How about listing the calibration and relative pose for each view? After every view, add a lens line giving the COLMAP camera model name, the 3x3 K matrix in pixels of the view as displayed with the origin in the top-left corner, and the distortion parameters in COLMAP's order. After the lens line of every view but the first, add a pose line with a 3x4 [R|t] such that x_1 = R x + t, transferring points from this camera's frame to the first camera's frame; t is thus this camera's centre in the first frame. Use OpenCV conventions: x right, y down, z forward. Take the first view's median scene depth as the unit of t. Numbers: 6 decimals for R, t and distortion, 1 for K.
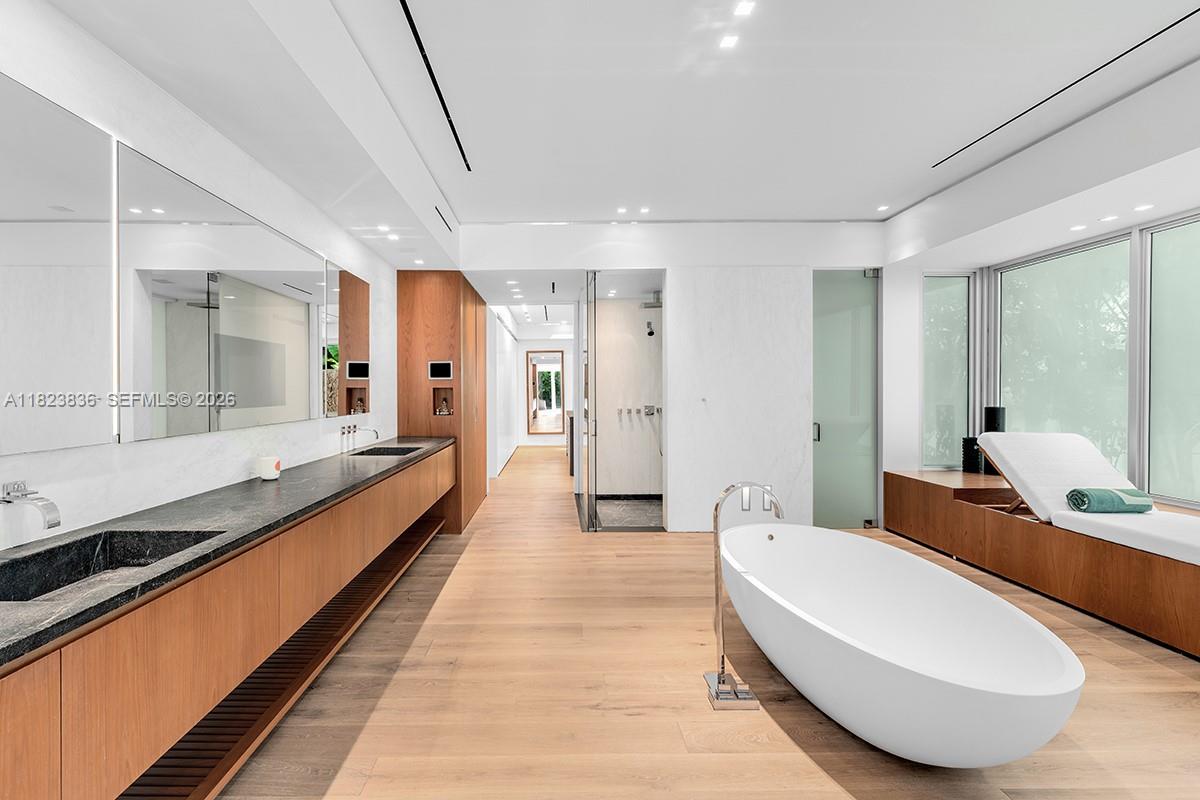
lens RADIAL K [[504.5, 0, 602.1], [0, 504.5, 394.7], [0, 0, 1]] dist [0.002658, 0.000308]
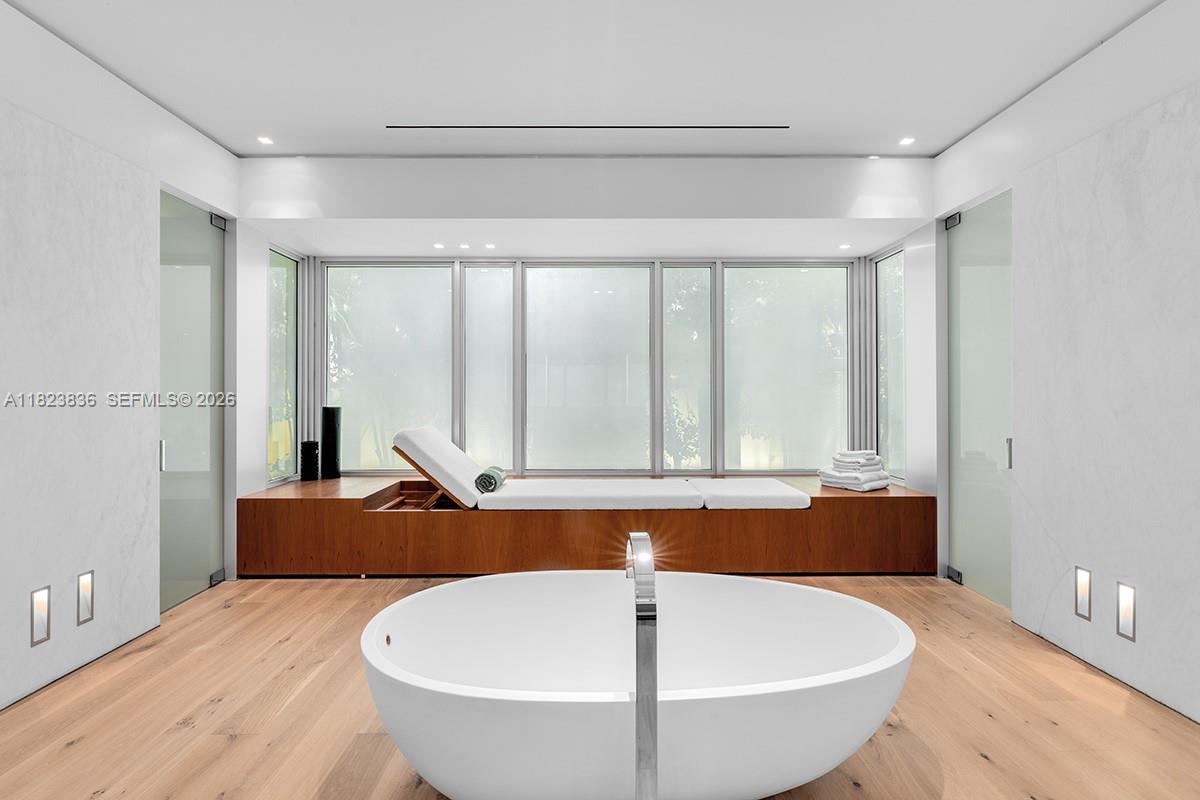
lens RADIAL K [[504.5, 0, 599.8], [0, 504.5, 390.7], [0, 0, 1]] dist [0.002658, 0.000308]
pose [[0.102660, 0.005600, 0.994701, -0.127411], [0.009516, 0.999933, -0.006612, 0.005993], [-0.994671, 0.010144, 0.102600, 0.441311]]
